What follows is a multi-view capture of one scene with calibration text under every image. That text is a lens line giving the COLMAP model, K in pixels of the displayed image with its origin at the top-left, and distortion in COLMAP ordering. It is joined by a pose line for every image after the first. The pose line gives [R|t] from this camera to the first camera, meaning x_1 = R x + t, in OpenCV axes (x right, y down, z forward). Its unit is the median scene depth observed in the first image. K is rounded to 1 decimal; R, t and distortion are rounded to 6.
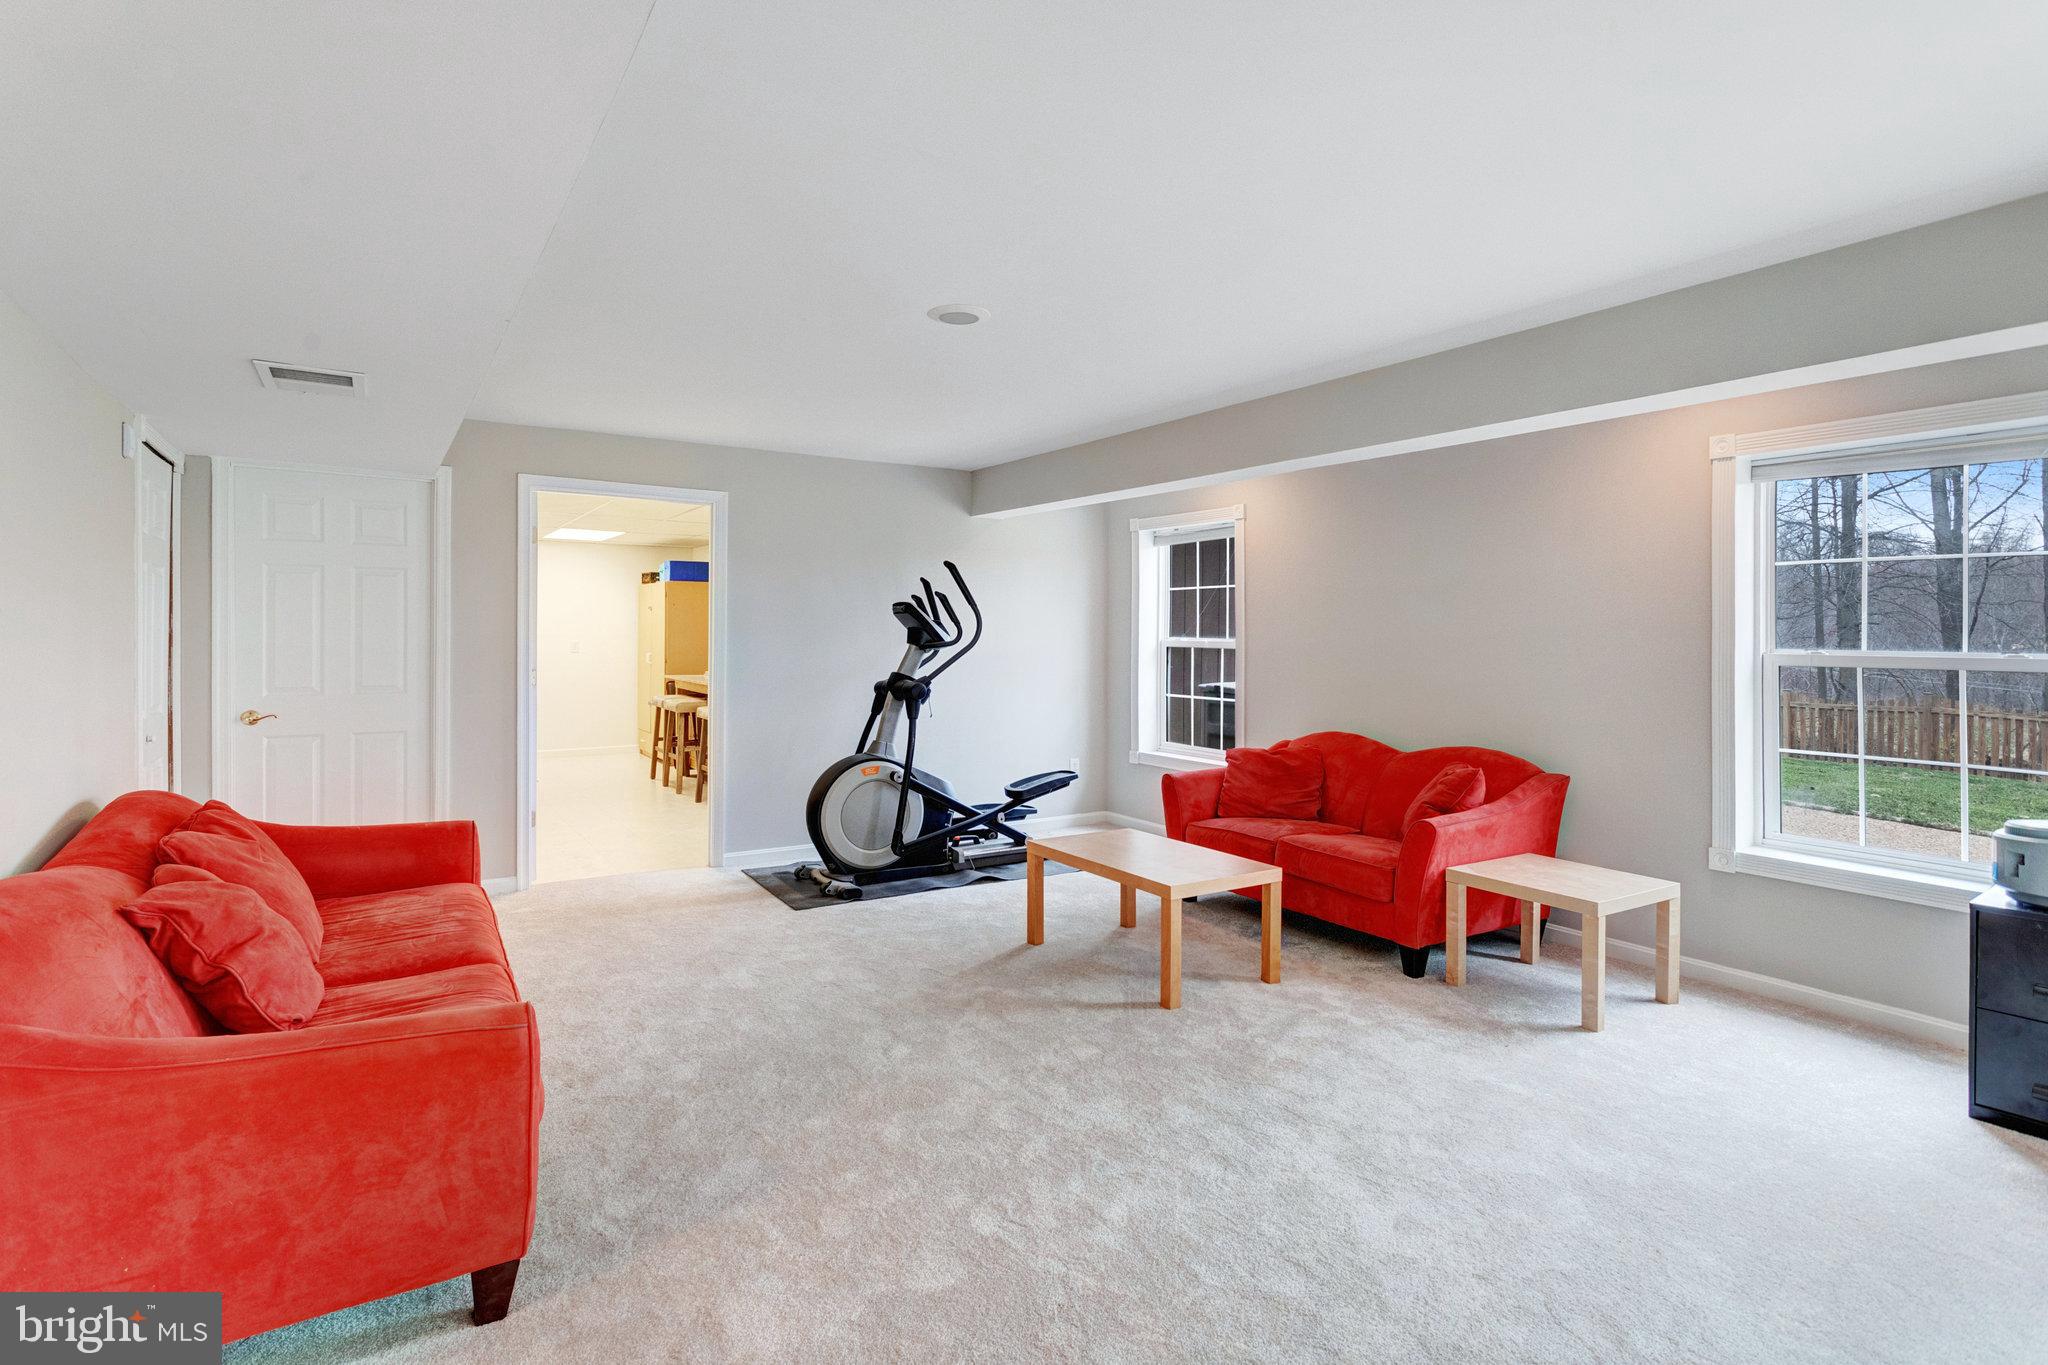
lens RADIAL K [[996.2, 0, 1026.5], [0, 996.2, 628.0], [0, 0, 1]] dist [0.000389, 0.000005]
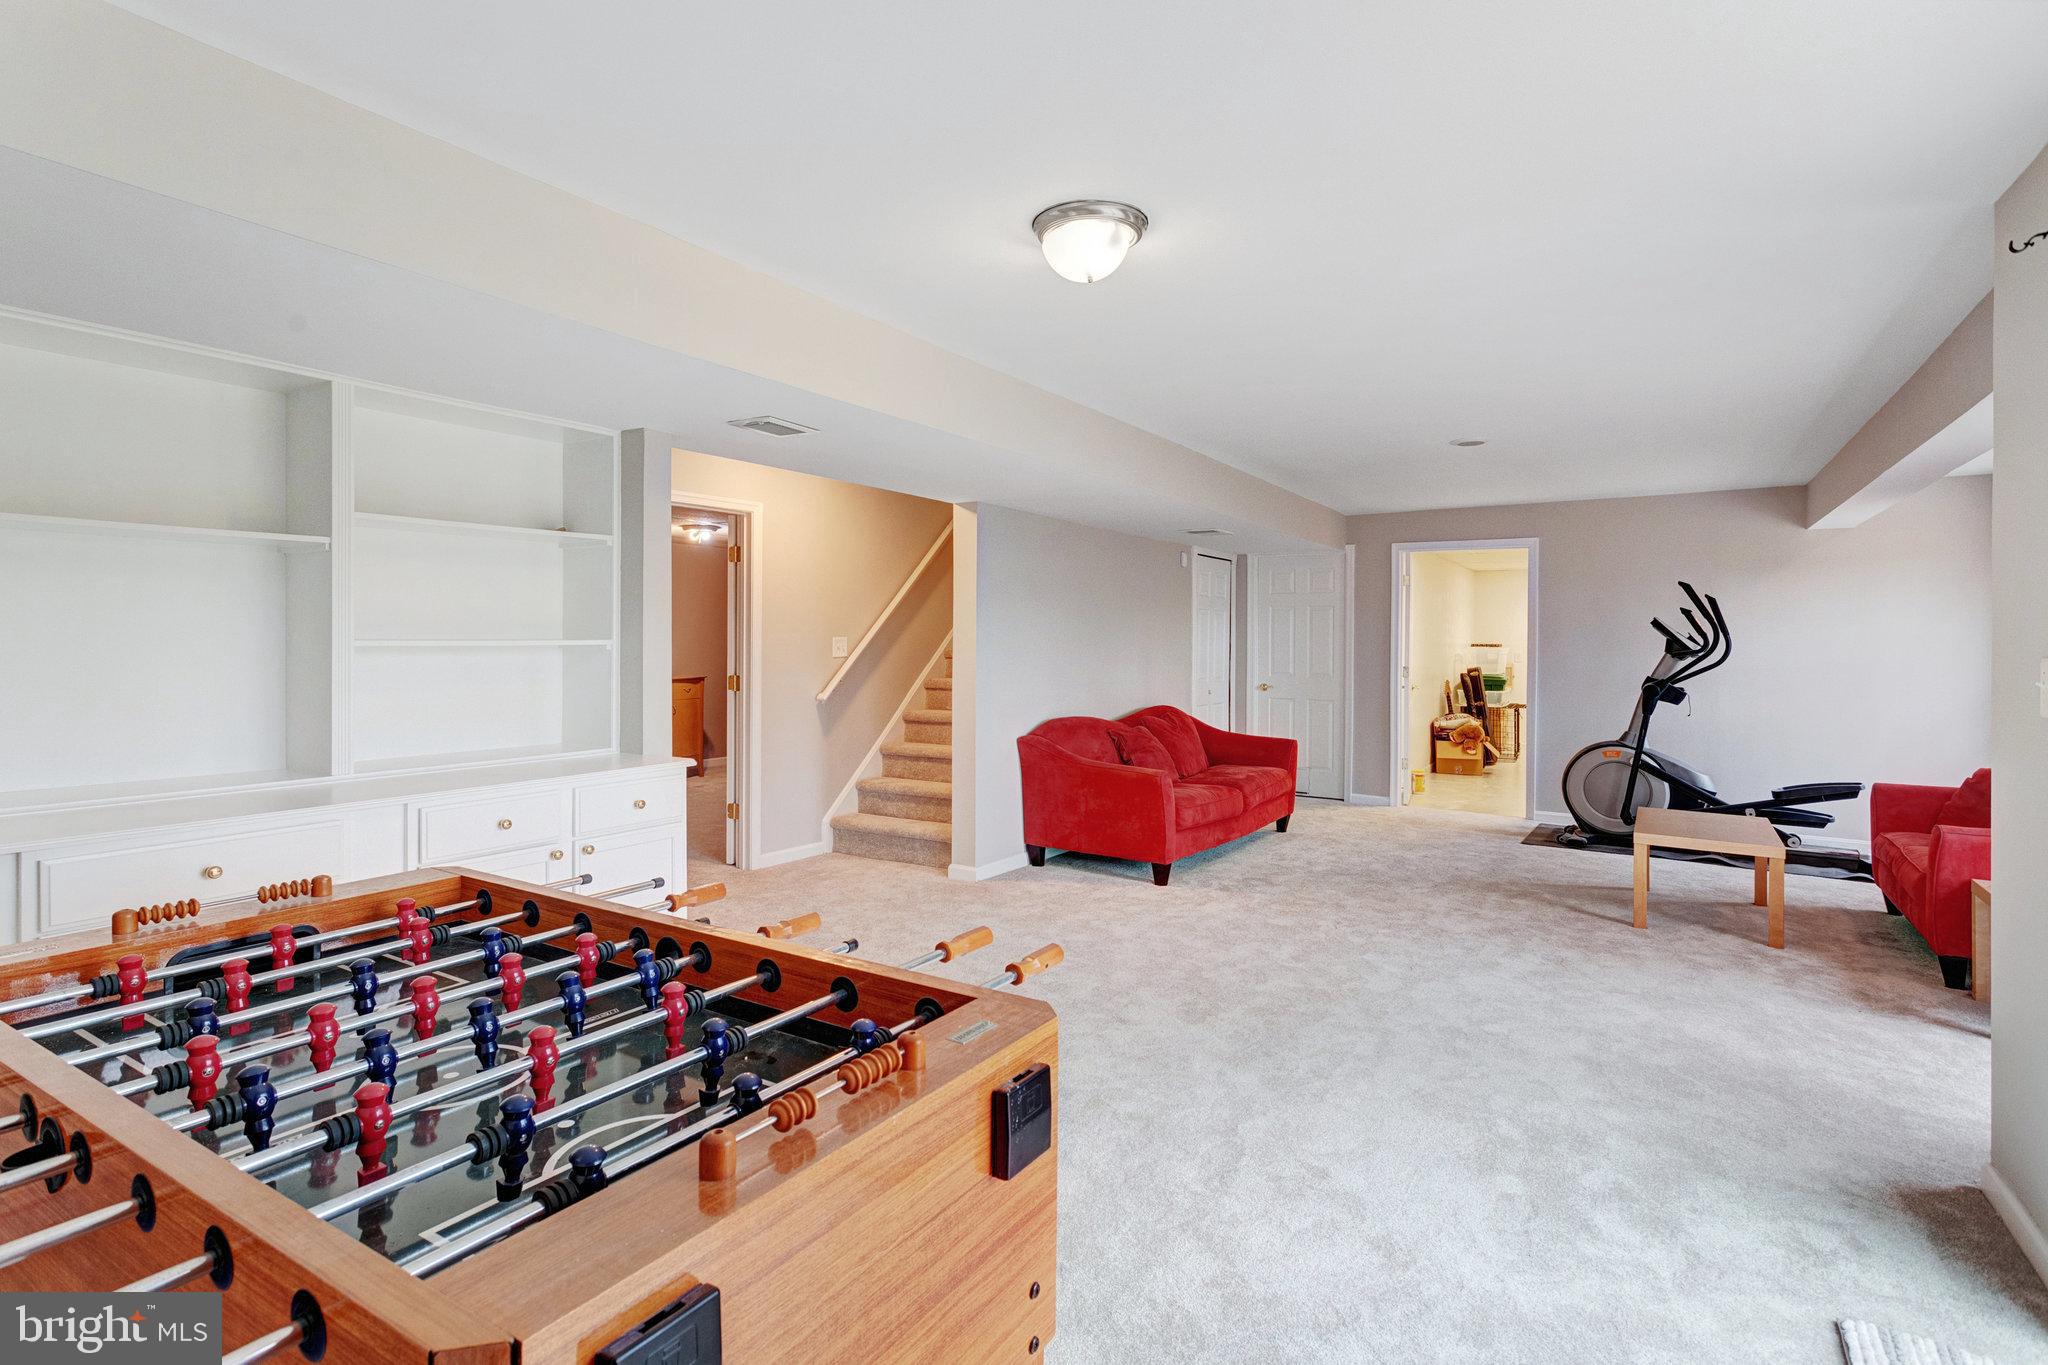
lens RADIAL K [[996.2, 0, 1026.5], [0, 996.2, 628.0], [0, 0, 1]] dist [0.000389, 0.000005]
pose [[0.428847, -0.016192, -0.903232, 0.645504], [0.001560, 0.999851, -0.017183, 0.005819], [0.903376, 0.005960, 0.428808, -0.194630]]
